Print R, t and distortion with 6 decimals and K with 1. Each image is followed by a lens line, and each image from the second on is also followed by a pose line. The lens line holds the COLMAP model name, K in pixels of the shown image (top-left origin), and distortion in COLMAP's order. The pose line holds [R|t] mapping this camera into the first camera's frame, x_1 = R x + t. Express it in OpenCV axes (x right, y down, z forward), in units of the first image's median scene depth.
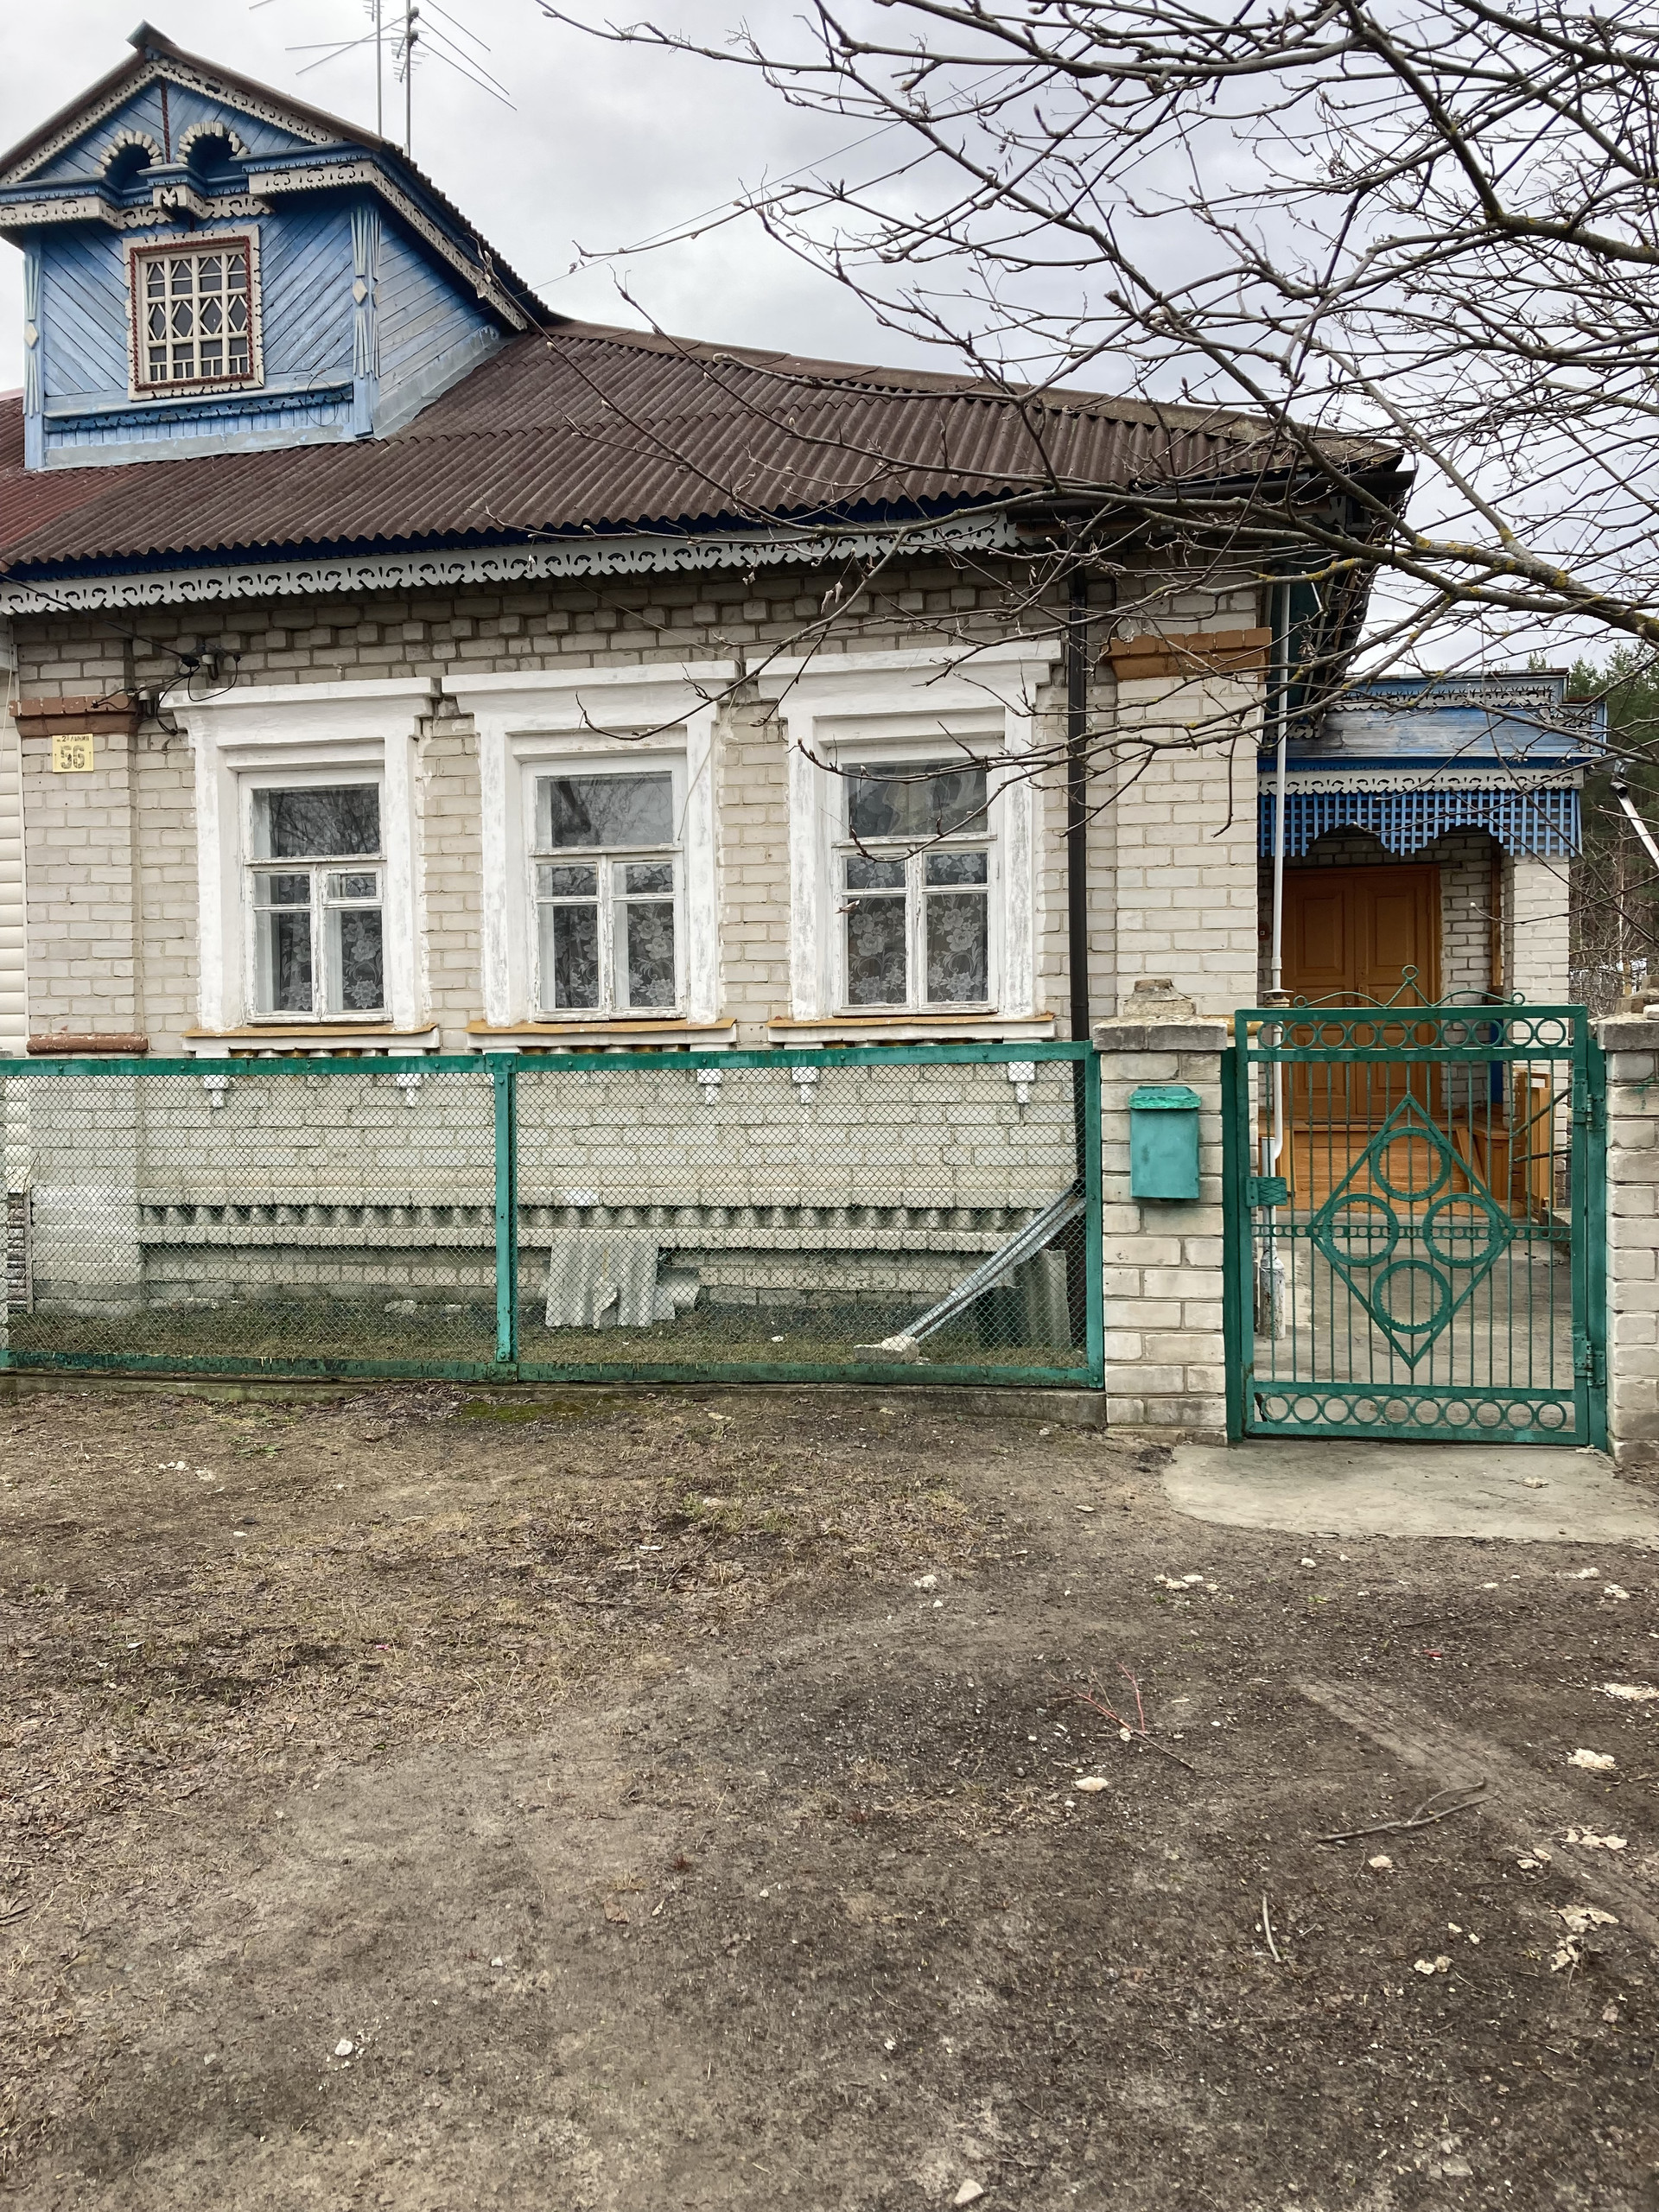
lens RADIAL K [[1818.8, 0, 829.5], [0, 1818.8, 1106.0], [0, 0, 1]] dist [-0.009027, -0.008440]
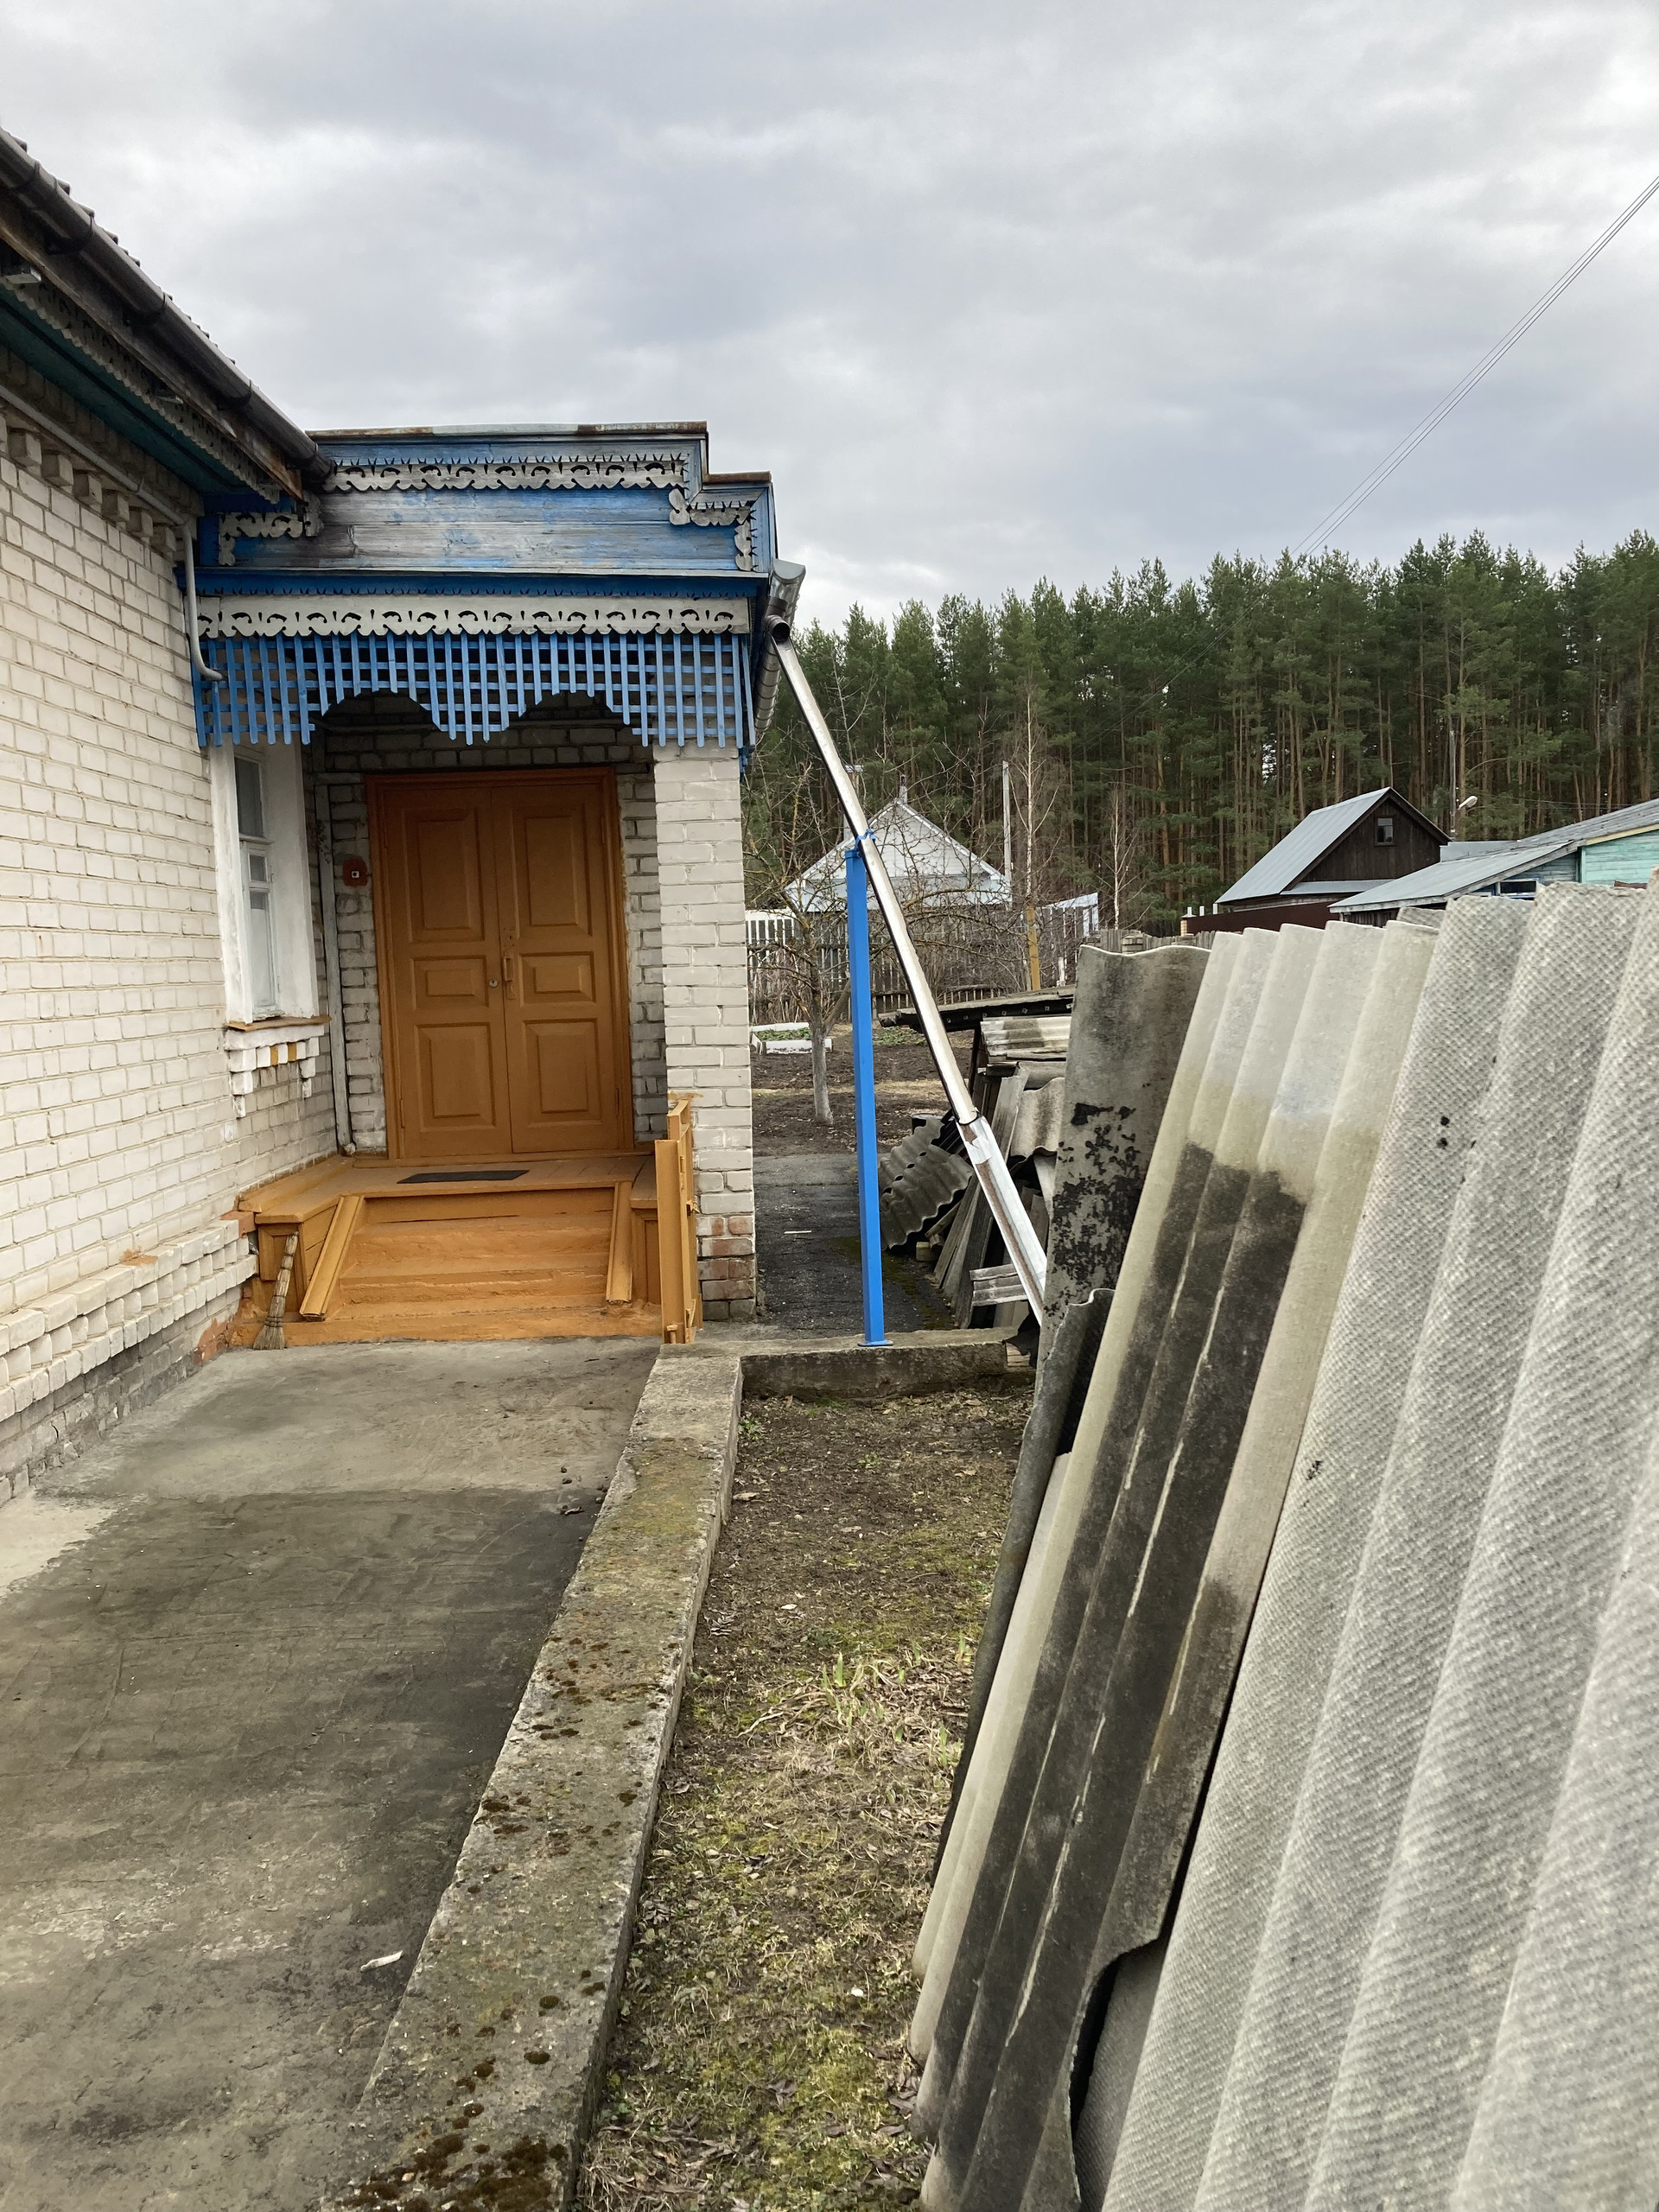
lens RADIAL K [[1818.8, 0, 829.5], [0, 1818.8, 1106.0], [0, 0, 1]] dist [-0.009027, -0.008440]
pose [[0.973820, -0.030257, 0.225296, 0.294368], [0.022148, 0.999016, 0.038436, -0.040618], [-0.226238, -0.032440, 0.973532, 0.395674]]
